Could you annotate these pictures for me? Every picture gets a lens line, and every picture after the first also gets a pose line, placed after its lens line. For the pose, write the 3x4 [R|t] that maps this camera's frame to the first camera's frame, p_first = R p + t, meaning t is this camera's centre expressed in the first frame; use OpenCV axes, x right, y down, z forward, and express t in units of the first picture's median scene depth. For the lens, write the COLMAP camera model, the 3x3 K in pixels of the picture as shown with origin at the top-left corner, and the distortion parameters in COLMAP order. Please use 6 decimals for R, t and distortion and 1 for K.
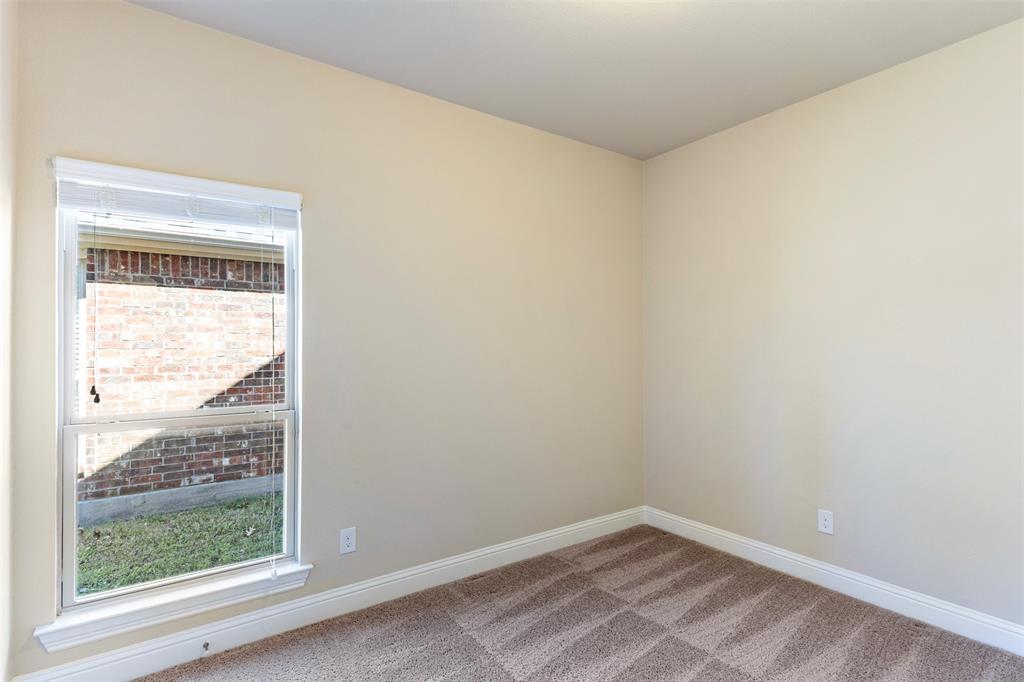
lens RADIAL K [[500.6, 0, 512.3], [0, 500.6, 341.8], [0, 0, 1]] dist [0.014027, 0.000168]
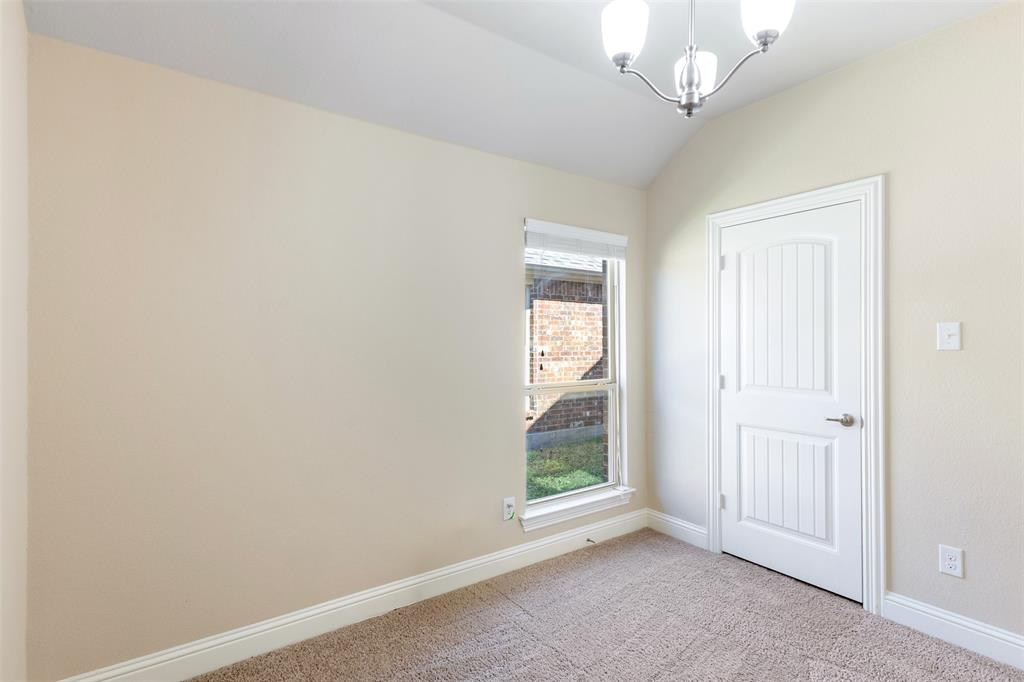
lens RADIAL K [[500.6, 0, 515.9], [0, 500.6, 342.5], [0, 0, 1]] dist [0.014027, 0.000168]
pose [[0.999896, 0.007206, 0.012467, -0.836558], [-0.007366, 0.999890, 0.012847, 0.000330], [-0.012373, -0.012937, 0.999840, -0.556964]]
